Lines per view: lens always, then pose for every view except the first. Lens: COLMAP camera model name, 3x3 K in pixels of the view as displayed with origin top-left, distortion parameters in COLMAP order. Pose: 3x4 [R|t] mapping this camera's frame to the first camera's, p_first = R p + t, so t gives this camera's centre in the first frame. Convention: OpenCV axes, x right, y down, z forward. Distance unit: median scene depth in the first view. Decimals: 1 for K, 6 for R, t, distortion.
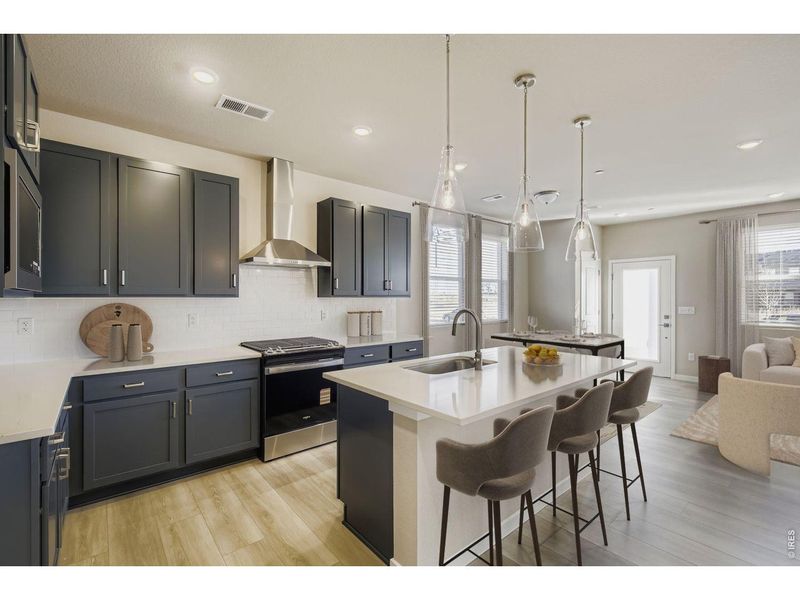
lens RADIAL K [[362.7, 0, 405.7], [0, 362.7, 300.8], [0, 0, 1]] dist [0.014397, 0.000464]
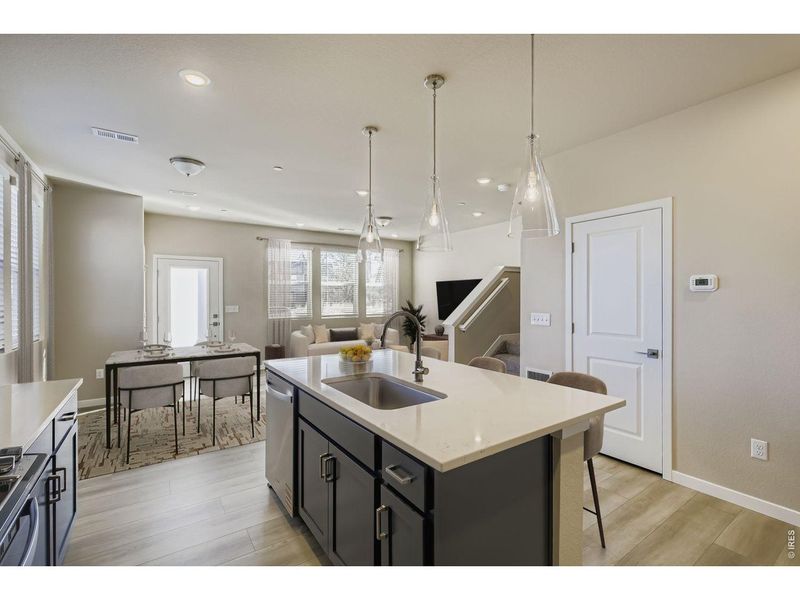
lens RADIAL K [[362.7, 0, 399.7], [0, 362.7, 299.5], [0, 0, 1]] dist [0.014397, 0.000464]
pose [[0.124121, -0.008196, 0.992233, -0.256109], [0.011974, 0.999905, 0.006761, -0.004086], [-0.992195, 0.011042, 0.124208, 0.366873]]
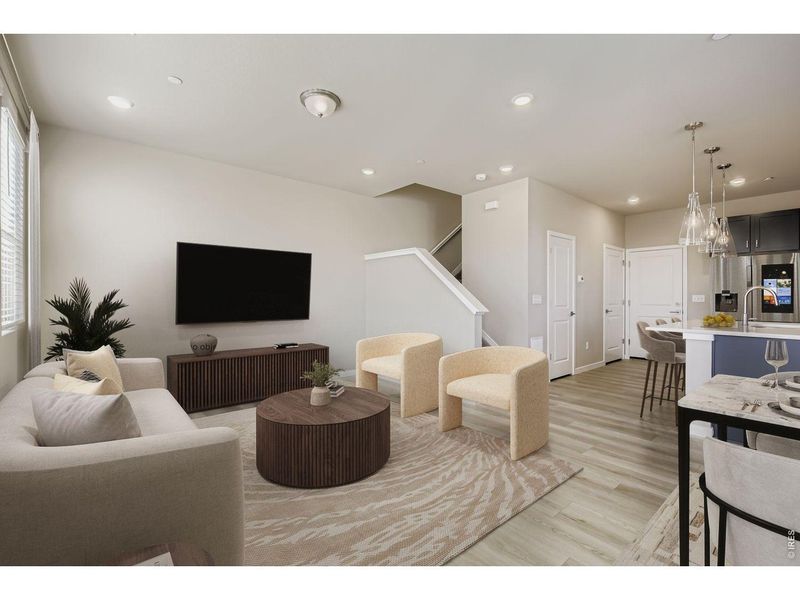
lens RADIAL K [[362.7, 0, 403.0], [0, 362.7, 296.4], [0, 0, 1]] dist [0.014397, 0.000464]
pose [[-0.999930, -0.010920, -0.004622, 0.663635], [-0.010962, 0.999899, 0.009019, 0.024777], [0.004523, 0.009069, -0.999949, 1.012675]]
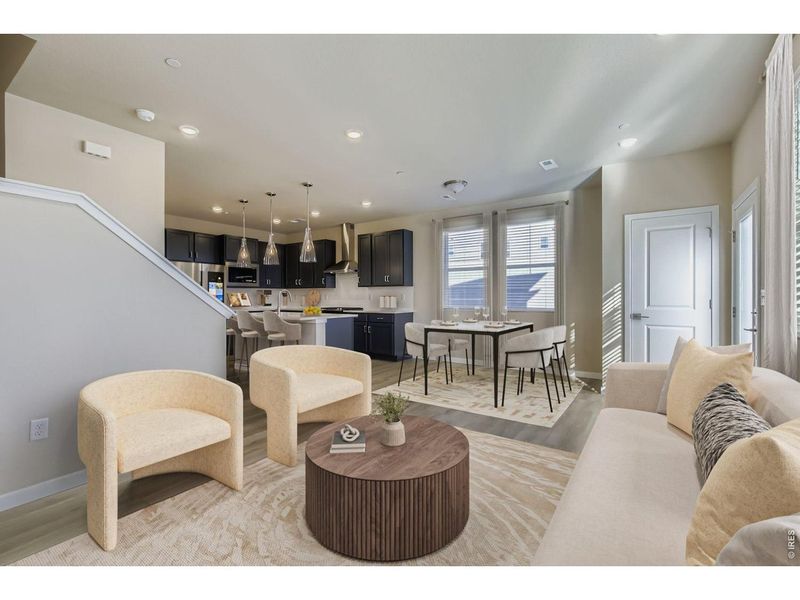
lens RADIAL K [[362.7, 0, 406.1], [0, 362.7, 293.4], [0, 0, 1]] dist [0.014397, 0.000464]
pose [[0.268179, -0.013169, -0.963279, 1.073995], [-0.006027, 0.999864, -0.015347, 0.031392], [0.963350, 0.009922, 0.268064, 0.466794]]
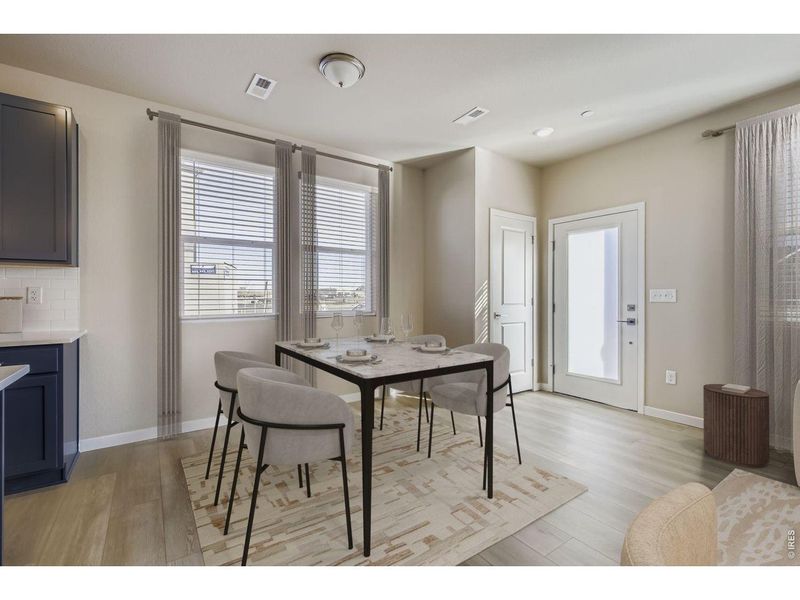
lens RADIAL K [[362.7, 0, 403.4], [0, 362.7, 300.4], [0, 0, 1]] dist [0.014397, 0.000464]
pose [[0.993726, 0.000565, -0.111845, 0.430615], [-0.000386, 0.999999, 0.001627, 0.032738], [0.111845, -0.001574, 0.993724, 0.387974]]
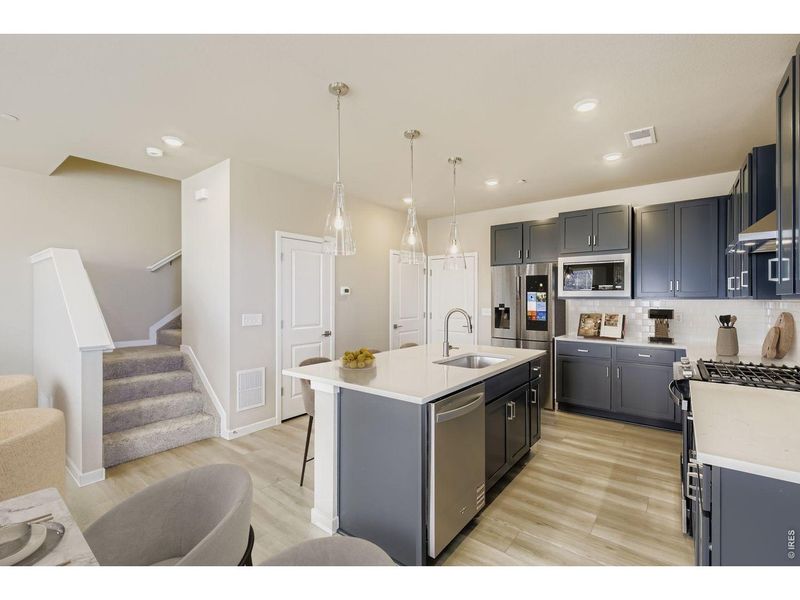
lens RADIAL K [[362.7, 0, 404.5], [0, 362.7, 296.9], [0, 0, 1]] dist [0.014397, 0.000464]
pose [[-0.979800, -0.006318, -0.199881, 0.232406], [-0.007370, 0.999963, 0.004516, -0.008412], [0.199845, 0.005898, -0.979810, 0.863119]]
